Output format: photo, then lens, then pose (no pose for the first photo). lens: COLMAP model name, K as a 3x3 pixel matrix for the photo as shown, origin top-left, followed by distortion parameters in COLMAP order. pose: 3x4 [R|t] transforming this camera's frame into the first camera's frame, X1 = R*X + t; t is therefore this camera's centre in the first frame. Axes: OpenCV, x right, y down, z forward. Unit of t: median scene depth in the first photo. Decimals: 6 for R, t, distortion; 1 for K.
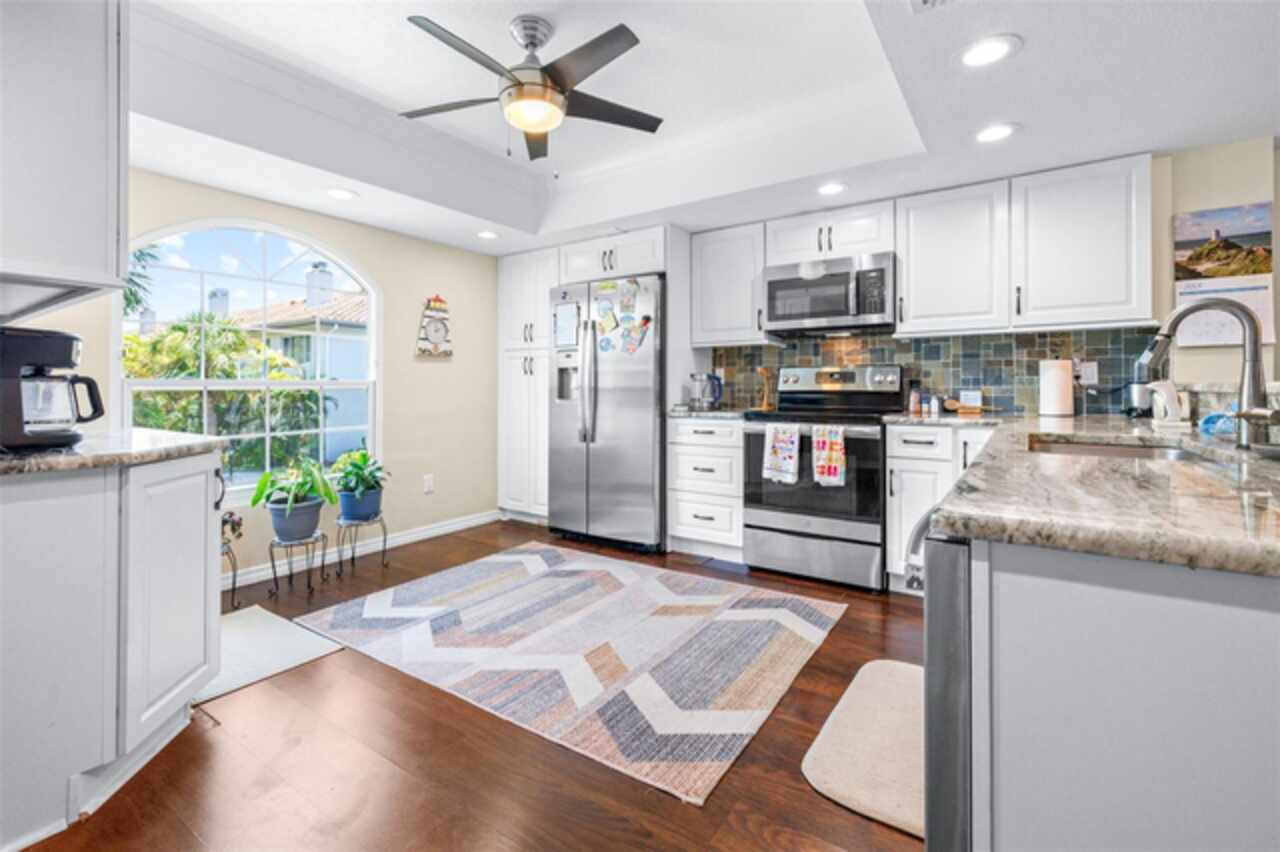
lens RADIAL K [[562.7, 0, 642.9], [0, 562.7, 388.2], [0, 0, 1]] dist [0.000250, 0.000190]
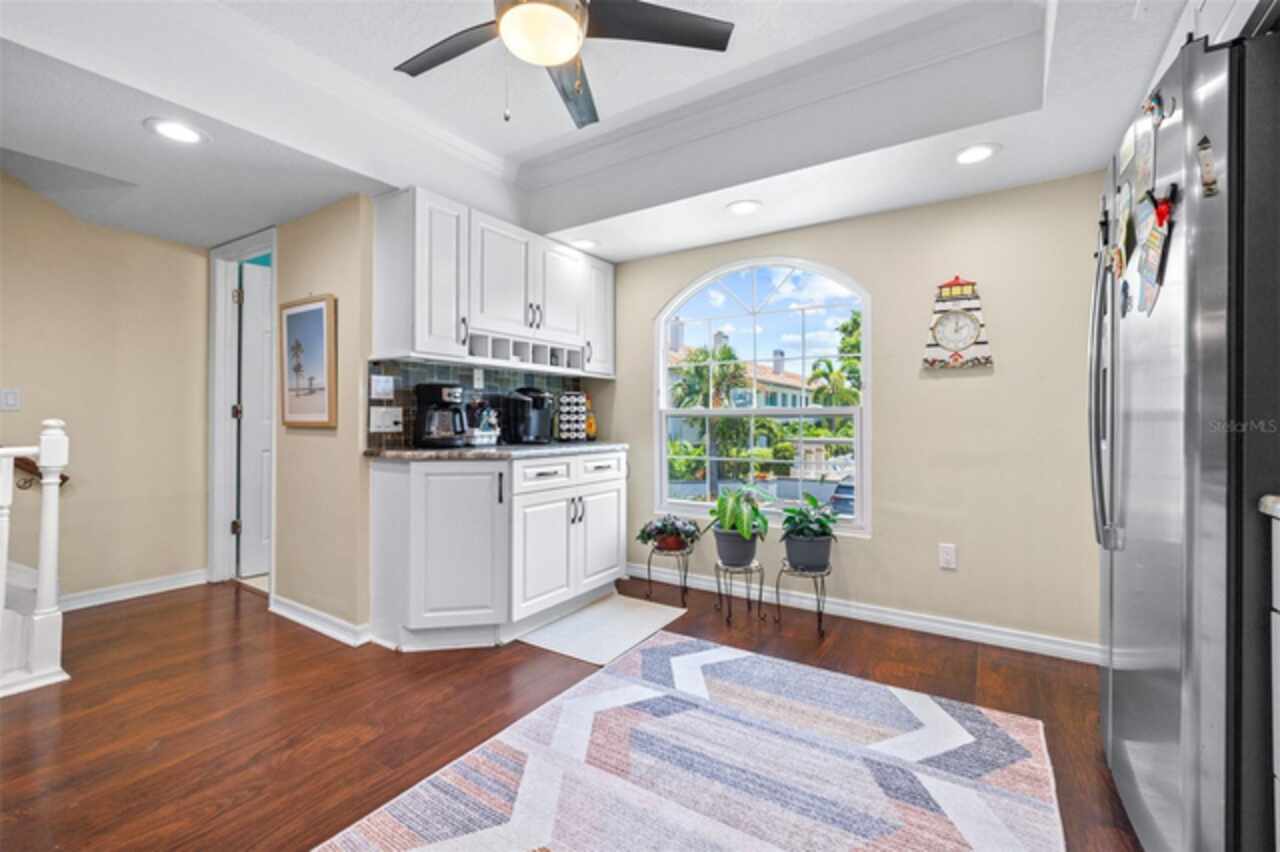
lens RADIAL K [[550.4, 0, 637.0], [0, 550.4, 417.4], [0, 0, 1]] dist [0.000679, 0.000574]
pose [[0.012784, 0.000647, -0.999918, 0.399041], [-0.001465, 0.999999, 0.000628, 0.002155], [0.999917, 0.001456, 0.012785, 0.869399]]
